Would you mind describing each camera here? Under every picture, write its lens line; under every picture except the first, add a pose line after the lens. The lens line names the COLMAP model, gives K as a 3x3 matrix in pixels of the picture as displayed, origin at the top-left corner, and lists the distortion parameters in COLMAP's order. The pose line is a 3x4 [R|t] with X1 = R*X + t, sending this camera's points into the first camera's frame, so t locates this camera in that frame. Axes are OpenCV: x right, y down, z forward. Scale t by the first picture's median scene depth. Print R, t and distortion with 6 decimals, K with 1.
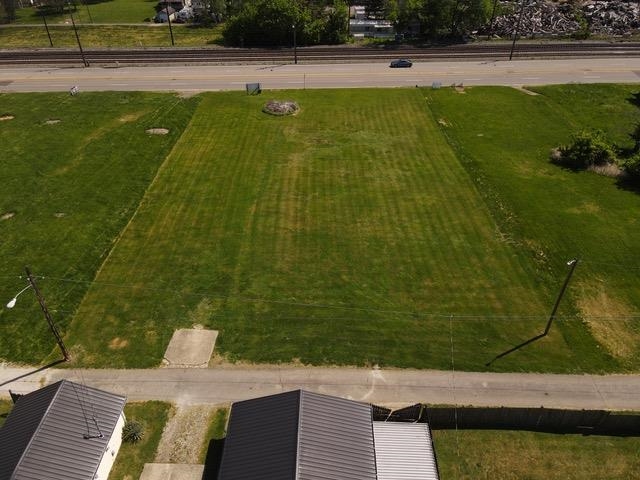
lens RADIAL K [[467.4, 0, 321.2], [0, 467.4, 240.0], [0, 0, 1]] dist [-0.000905, 0.034350]
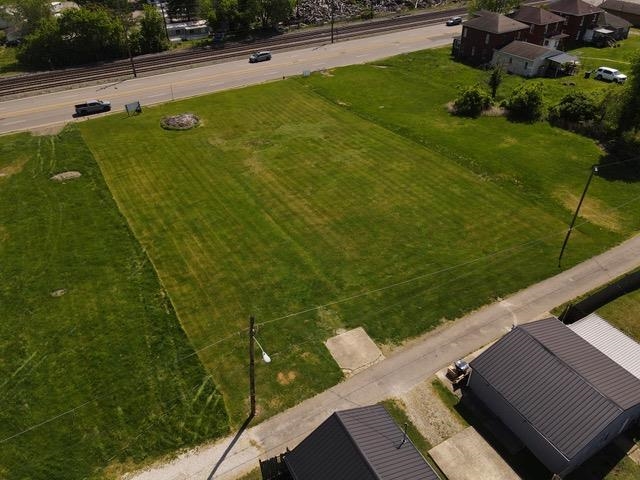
lens RADIAL K [[467.4, 0, 321.2], [0, 467.4, 240.0], [0, 0, 1]] dist [-0.000905, 0.034350]
pose [[0.860468, -0.306360, 0.407111, -0.444268], [0.305123, 0.949751, 0.069804, -0.055259], [-0.408039, 0.064155, 0.910708, 0.069213]]
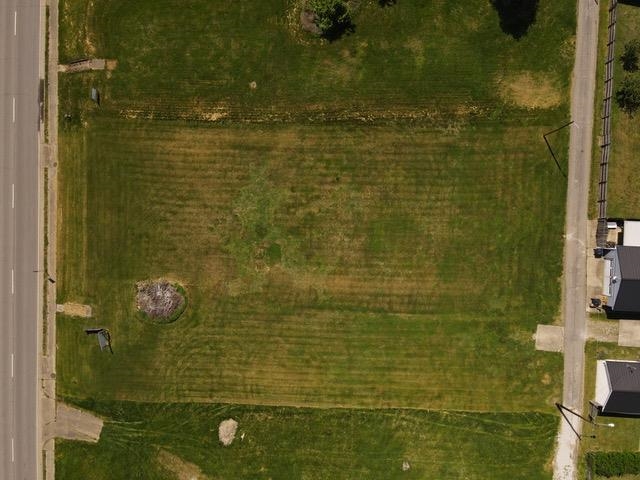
lens RADIAL K [[467.4, 0, 321.2], [0, 467.4, 240.0], [0, 0, 1]] dist [-0.000905, 0.034350]
pose [[0.033298, -0.999419, -0.007290, 0.054174], [0.601456, 0.014212, 0.798779, -1.149062], [-0.798211, -0.030982, 0.601580, 0.415267]]
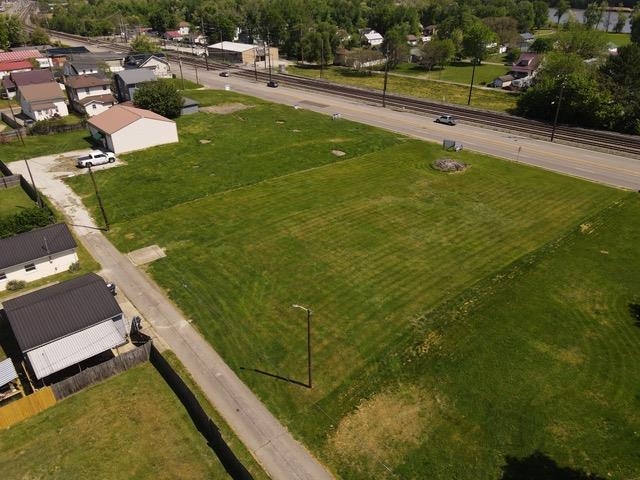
lens RADIAL K [[467.4, 0, 321.2], [0, 467.4, 240.0], [0, 0, 1]] dist [-0.000905, 0.034350]
pose [[0.653060, 0.361864, -0.665258, 0.711782], [-0.441570, 0.895619, 0.053694, -0.095556], [0.615248, 0.258692, 0.744680, 0.139133]]
